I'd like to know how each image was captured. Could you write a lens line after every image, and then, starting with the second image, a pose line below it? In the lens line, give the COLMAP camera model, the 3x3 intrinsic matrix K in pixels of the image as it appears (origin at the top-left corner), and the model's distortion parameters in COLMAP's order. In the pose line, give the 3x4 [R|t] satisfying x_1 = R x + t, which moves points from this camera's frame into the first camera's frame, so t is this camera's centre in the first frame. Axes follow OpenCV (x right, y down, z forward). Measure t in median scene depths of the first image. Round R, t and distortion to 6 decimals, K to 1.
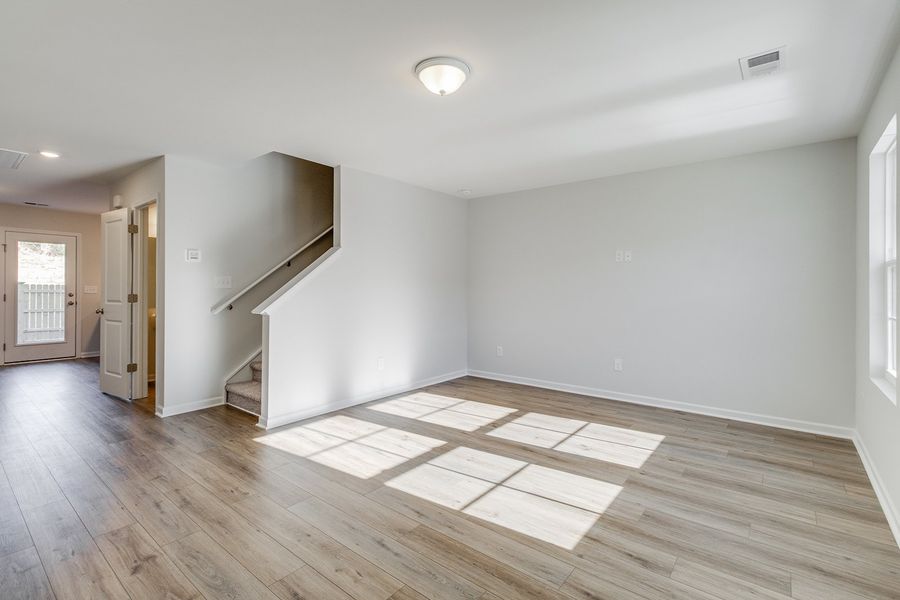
lens RADIAL K [[417.5, 0, 457.5], [0, 417.5, 288.2], [0, 0, 1]] dist [-0.000456, -0.000269]
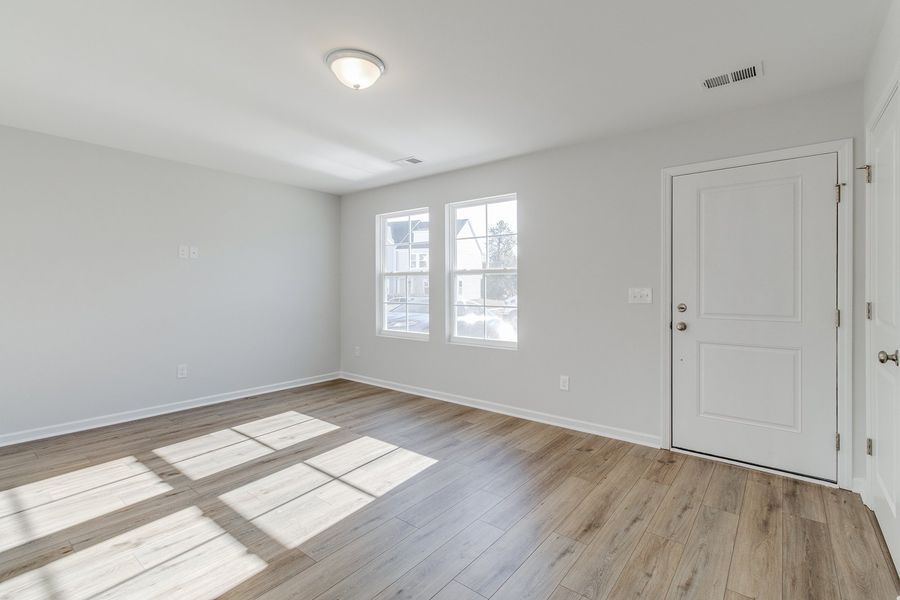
lens RADIAL K [[417.5, 0, 457.5], [0, 417.5, 288.2], [0, 0, 1]] dist [-0.000456, -0.000269]
pose [[-0.004956, -0.008004, 0.999956, -0.803427], [-0.001431, 0.999967, 0.007997, -0.009601], [-0.999987, -0.001391, -0.004967, 0.606530]]
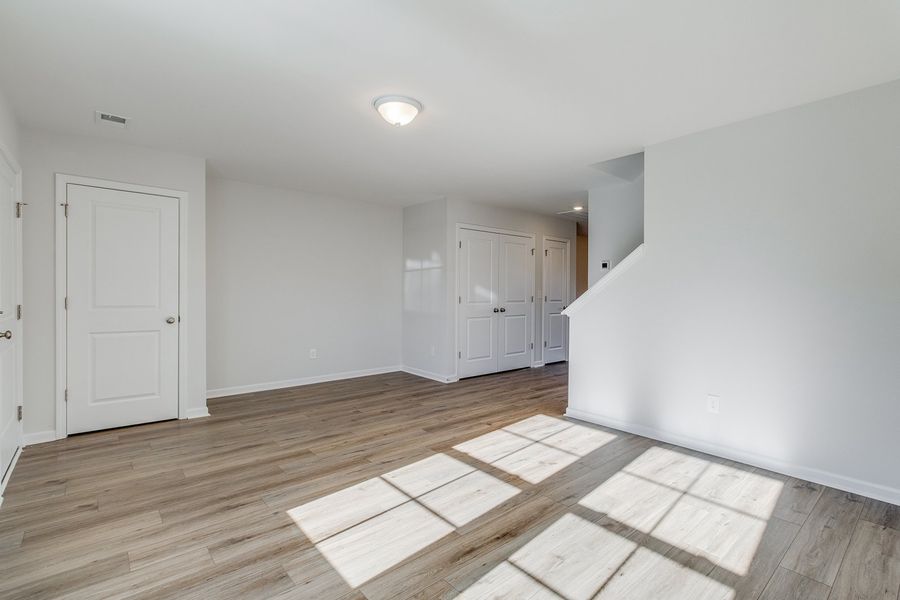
lens RADIAL K [[417.5, 0, 457.5], [0, 417.5, 288.2], [0, 0, 1]] dist [-0.000456, -0.000269]
pose [[-0.182438, -0.009360, -0.983173, 0.878555], [-0.008400, 0.999933, -0.007961, -0.003200], [0.983181, 0.006807, -0.182505, 1.092239]]
